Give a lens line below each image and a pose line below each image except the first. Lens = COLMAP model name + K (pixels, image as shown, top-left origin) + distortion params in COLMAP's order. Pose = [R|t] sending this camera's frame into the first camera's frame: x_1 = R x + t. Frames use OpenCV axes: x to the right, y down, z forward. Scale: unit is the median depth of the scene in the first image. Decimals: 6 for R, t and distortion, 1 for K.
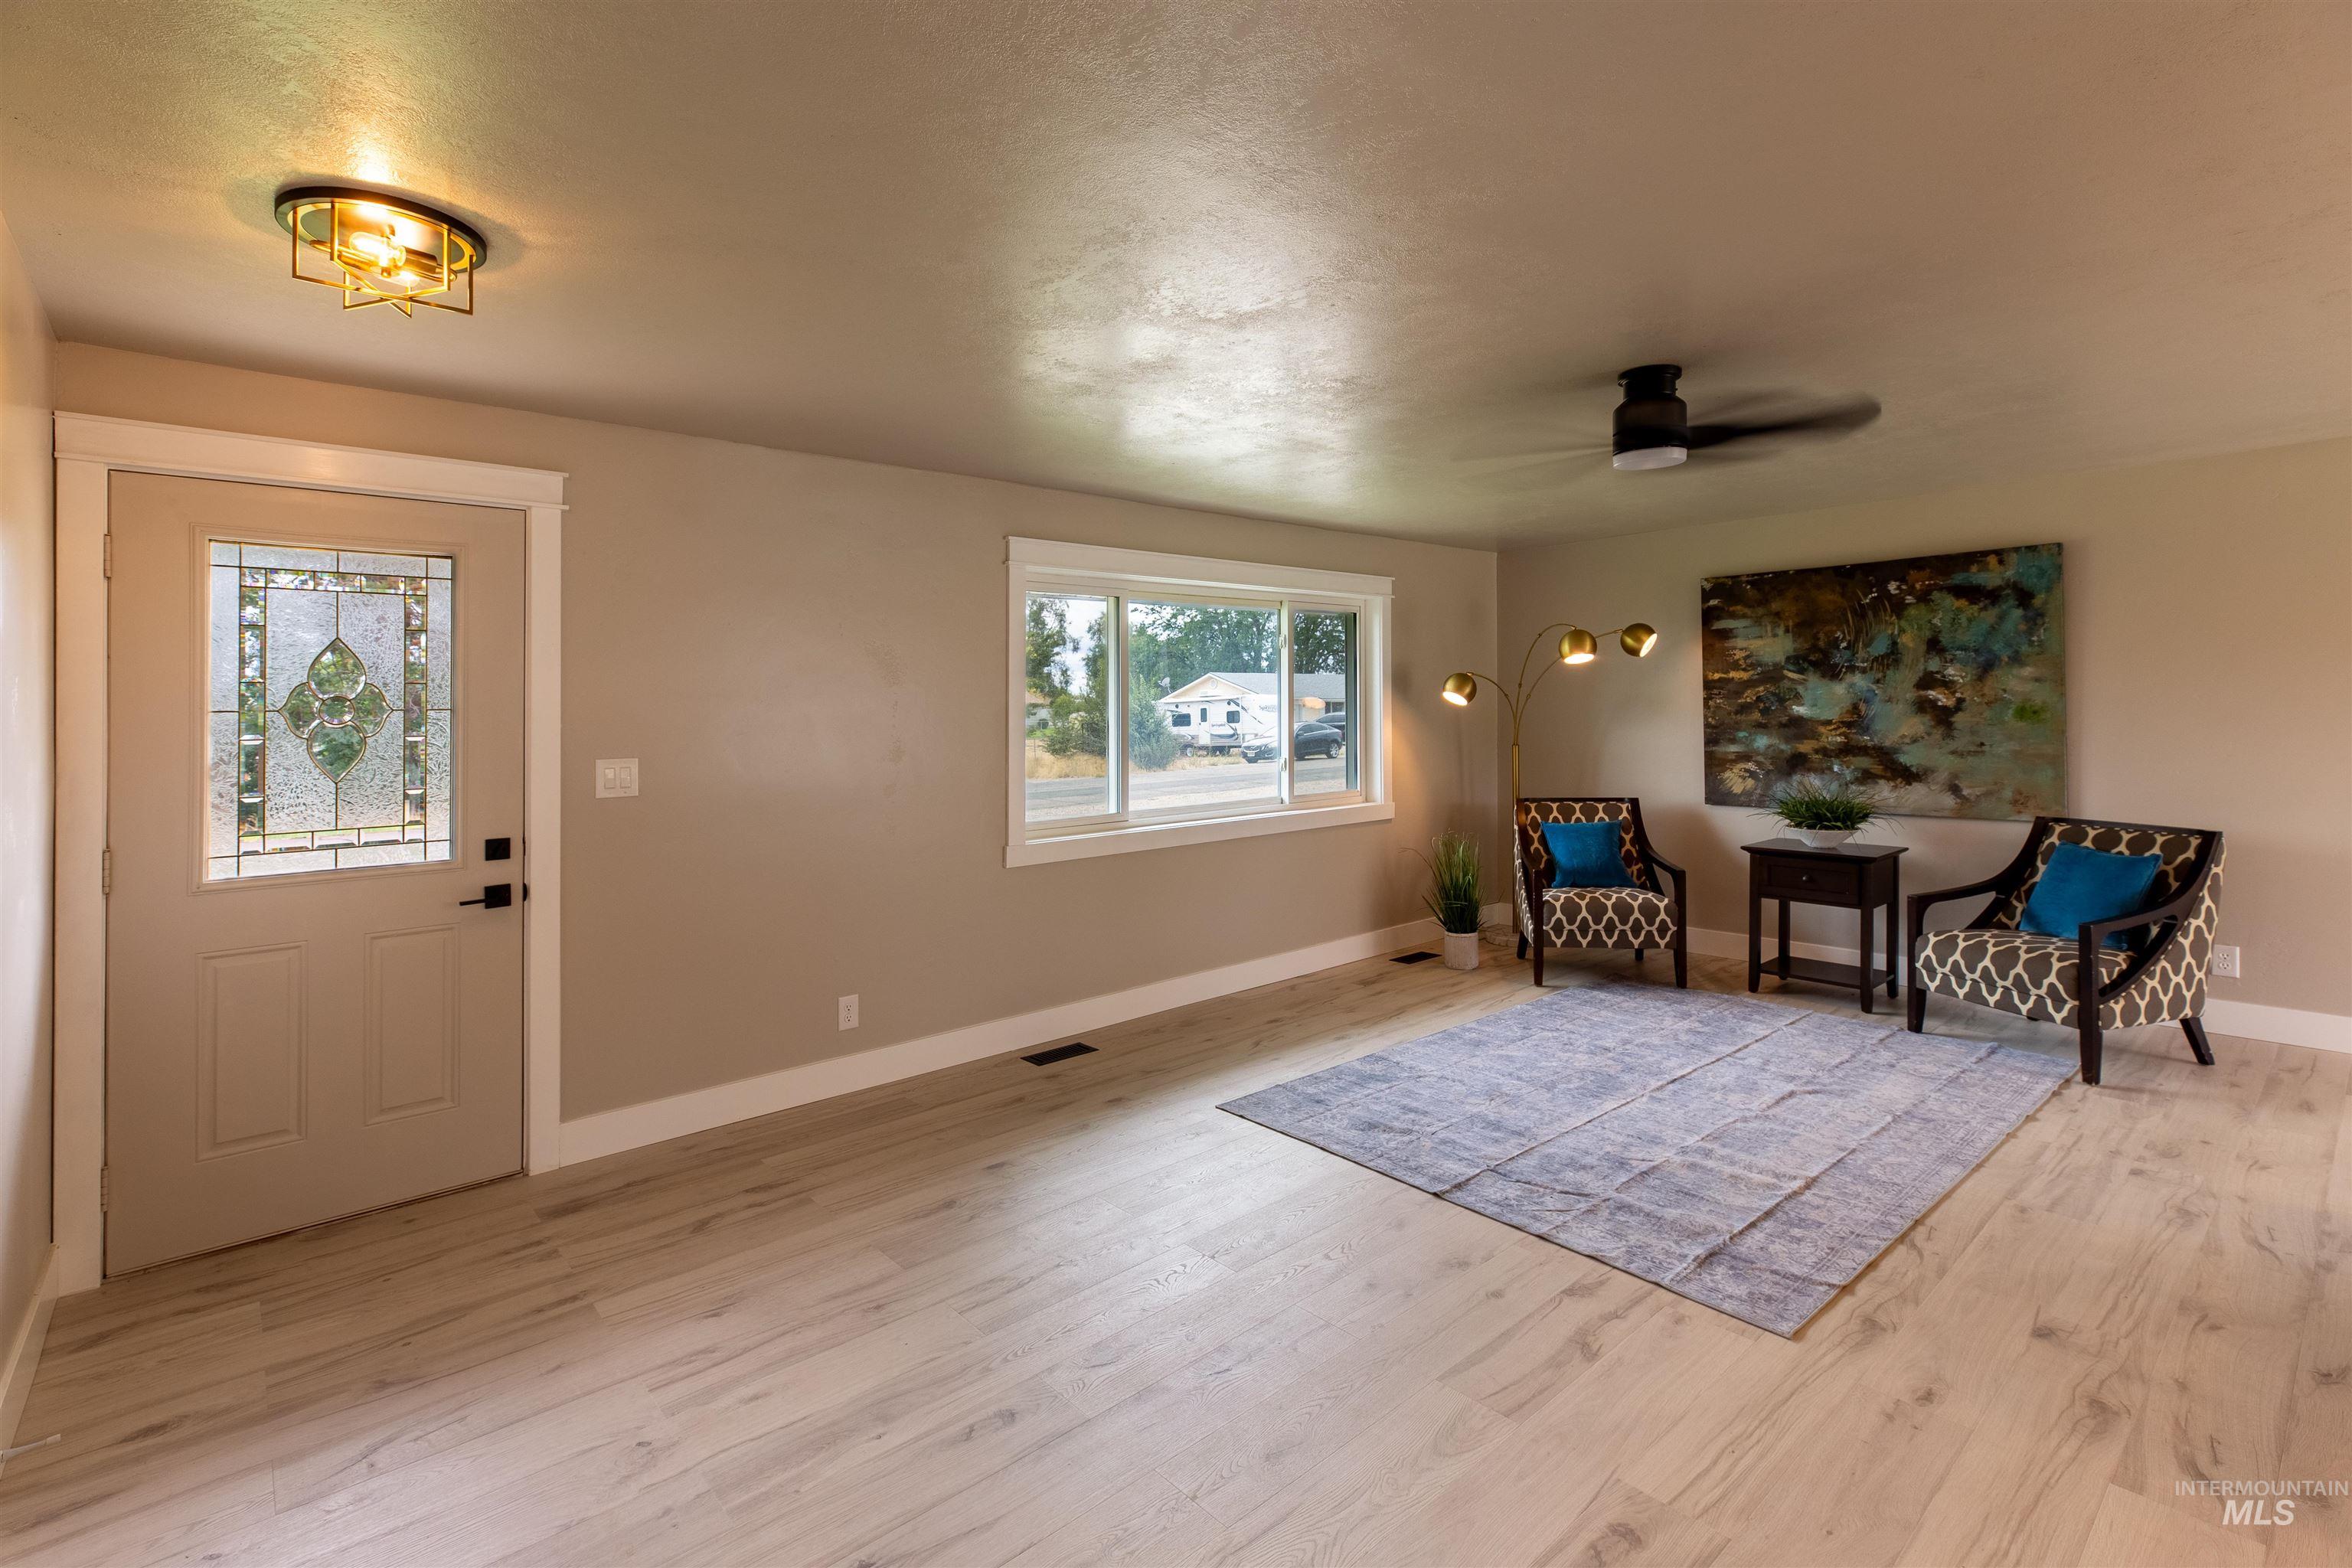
lens RADIAL K [[1096.4, 0, 1155.6], [0, 1096.4, 724.9], [0, 0, 1]] dist [0.003408, 0.000319]
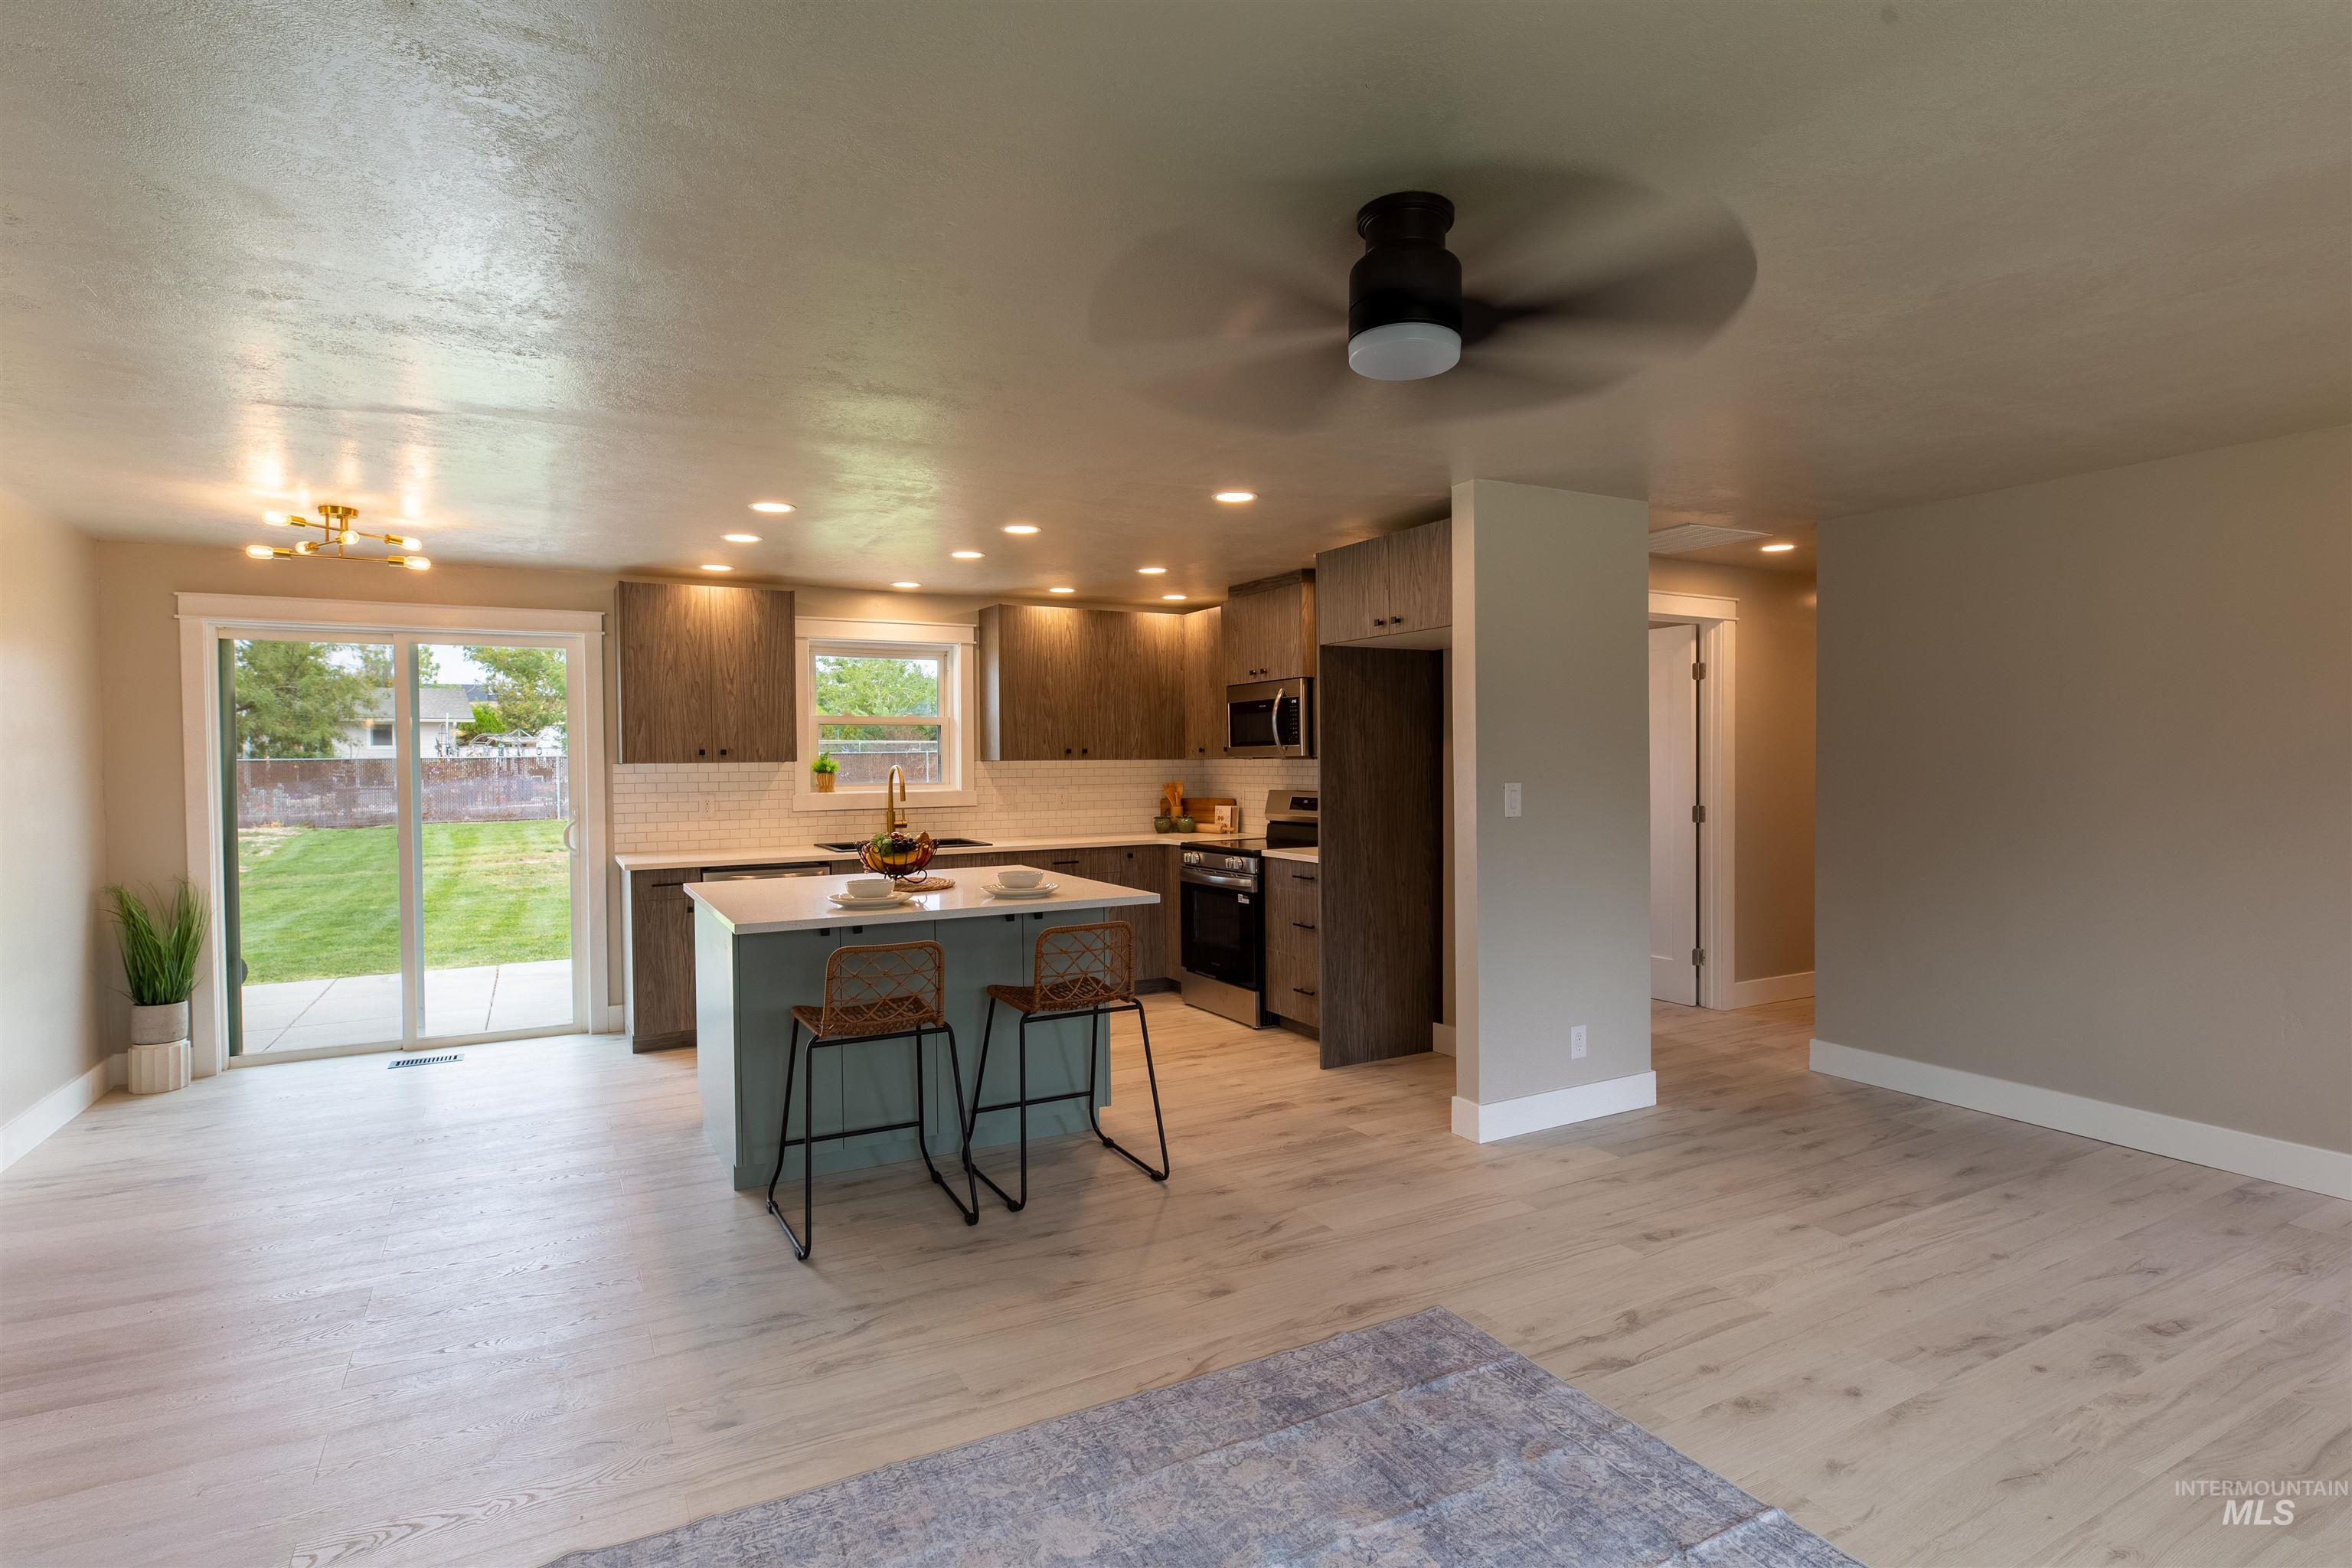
lens RADIAL K [[1163.0, 0, 1173.0], [0, 1163.0, 814.2], [0, 0, 1]] dist [-0.003628, -0.000892]
pose [[-0.977177, 0.016954, 0.211748, 0.277220], [0.028866, 0.998162, 0.053291, -0.014748], [-0.210455, 0.058187, -0.975870, 1.049109]]
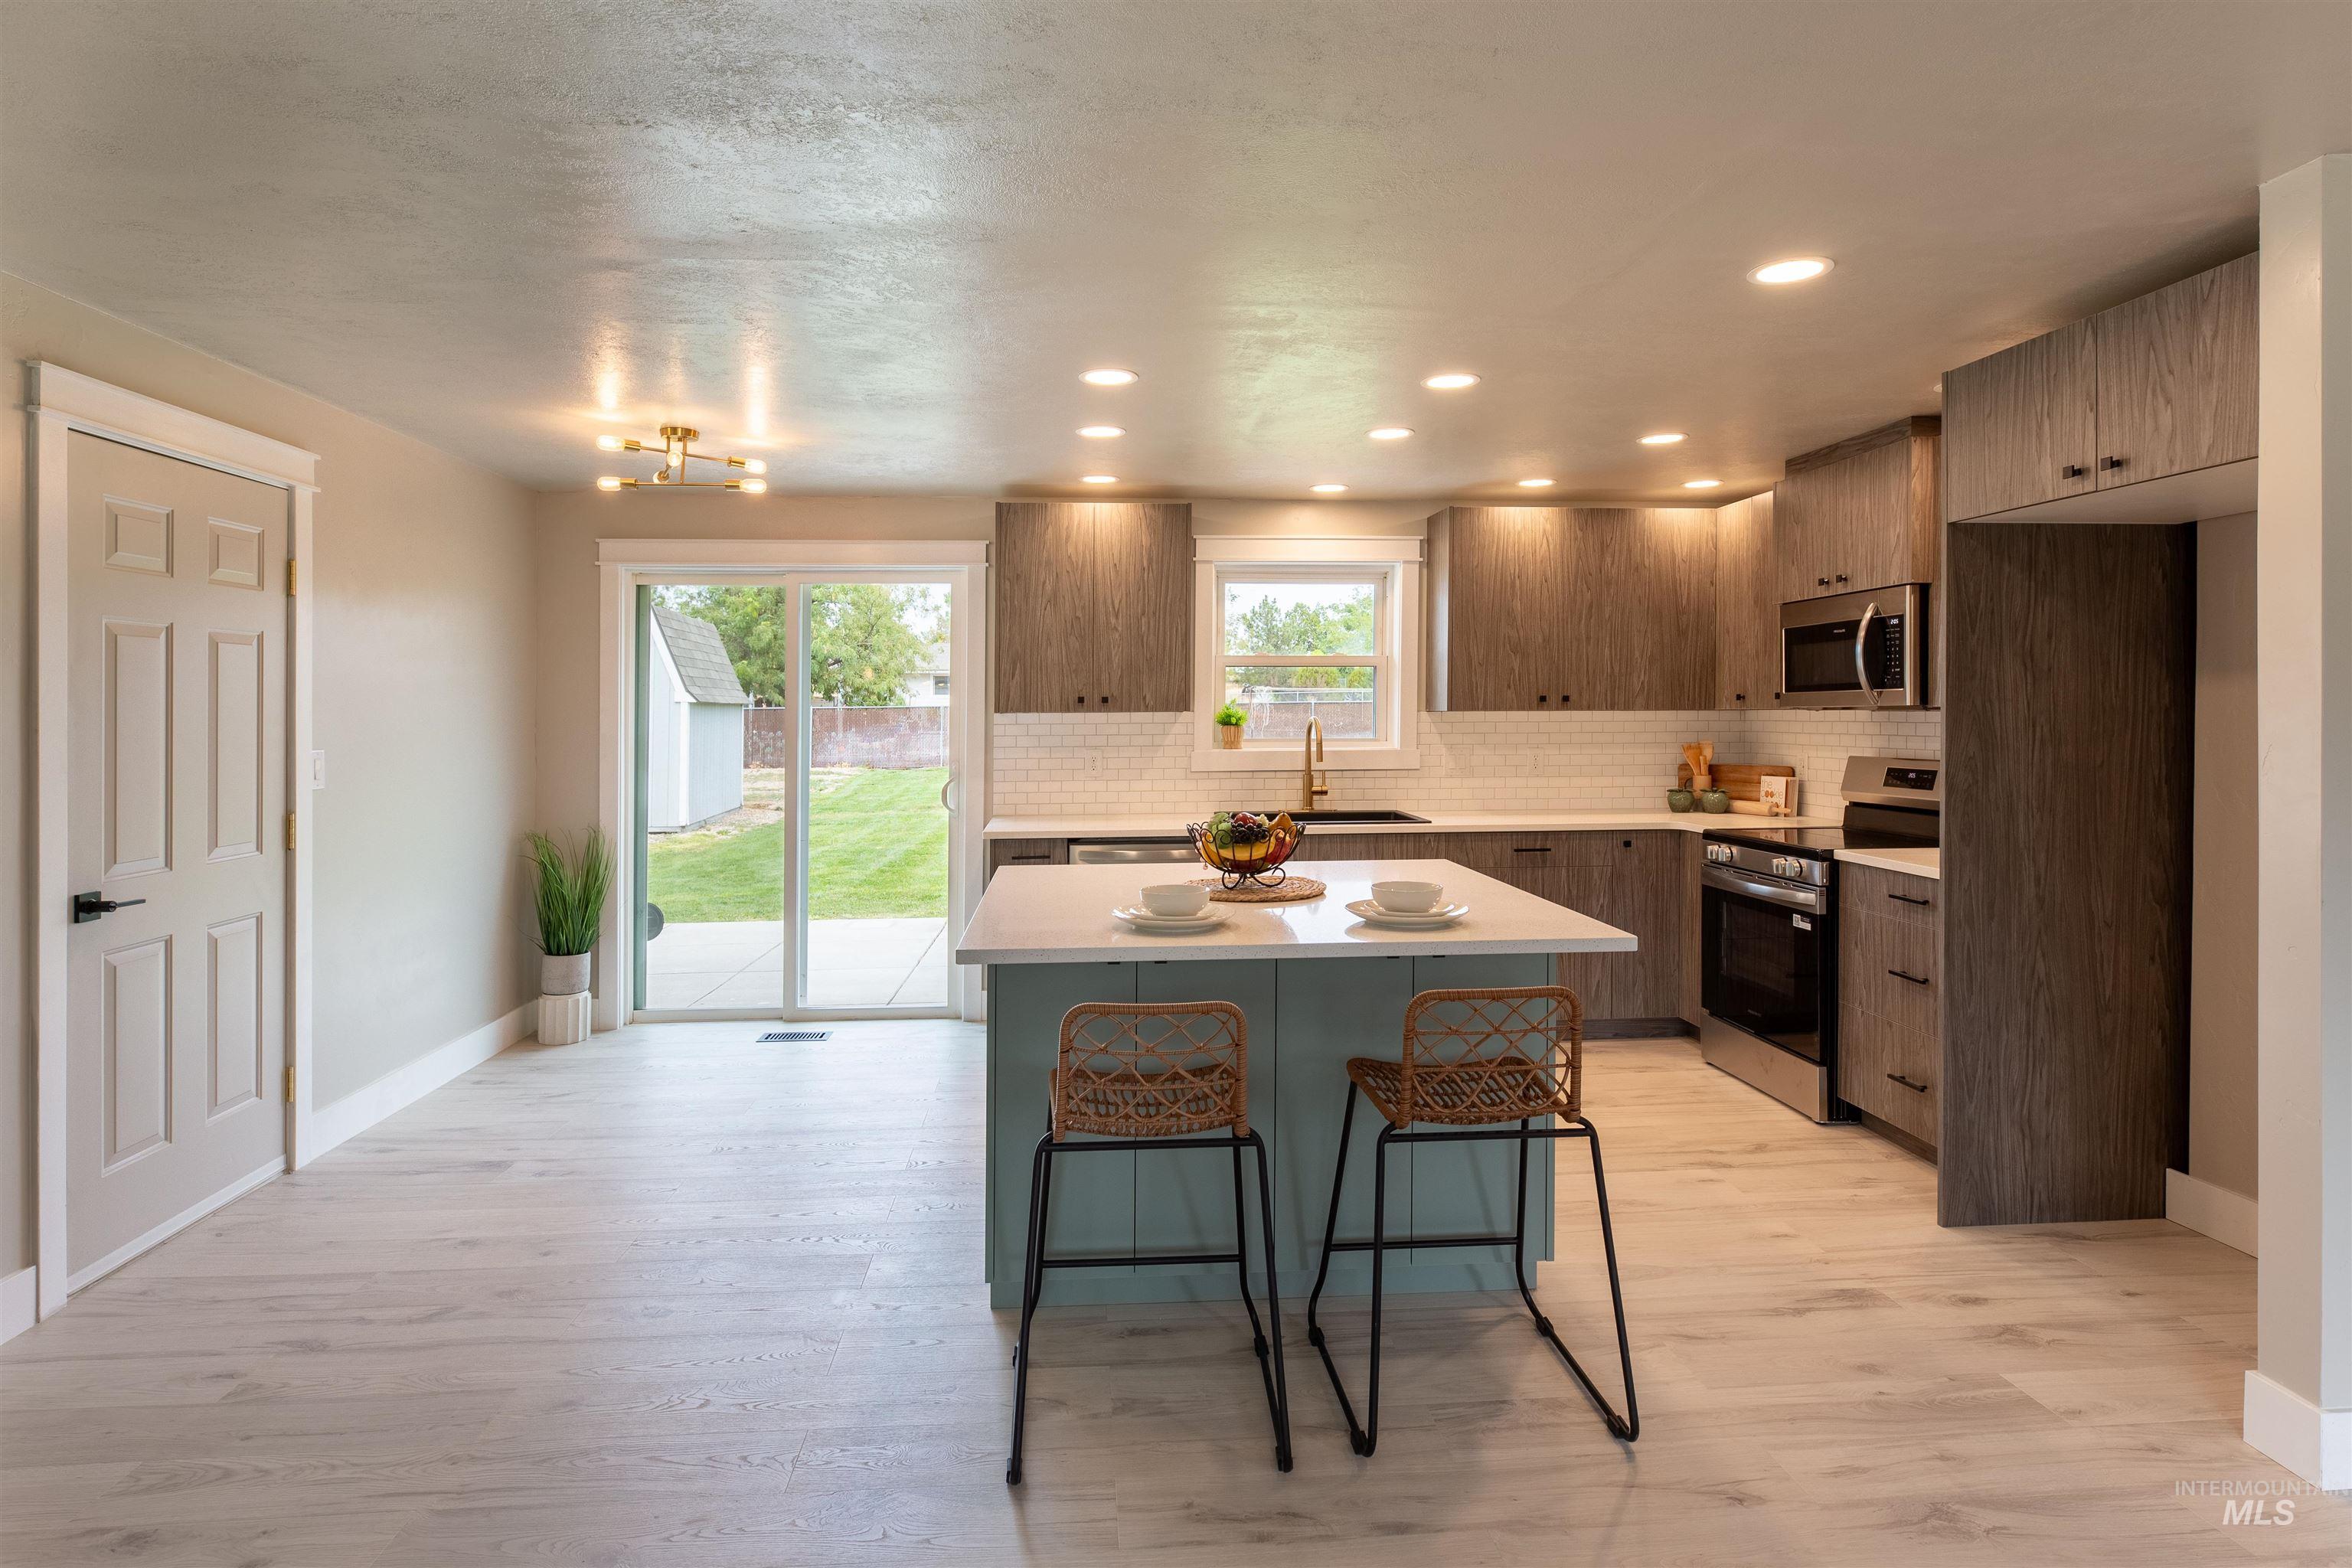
lens RADIAL K [[1210.7, 0, 1172.5], [0, 1210.7, 744.7], [0, 0, 1]] dist [0.000000, -0.001287]
pose [[-0.801965, 0.006543, 0.597335, 0.311783], [0.026022, 0.999373, 0.023991, -0.013144], [-0.596804, 0.034784, -0.801633, 0.783899]]
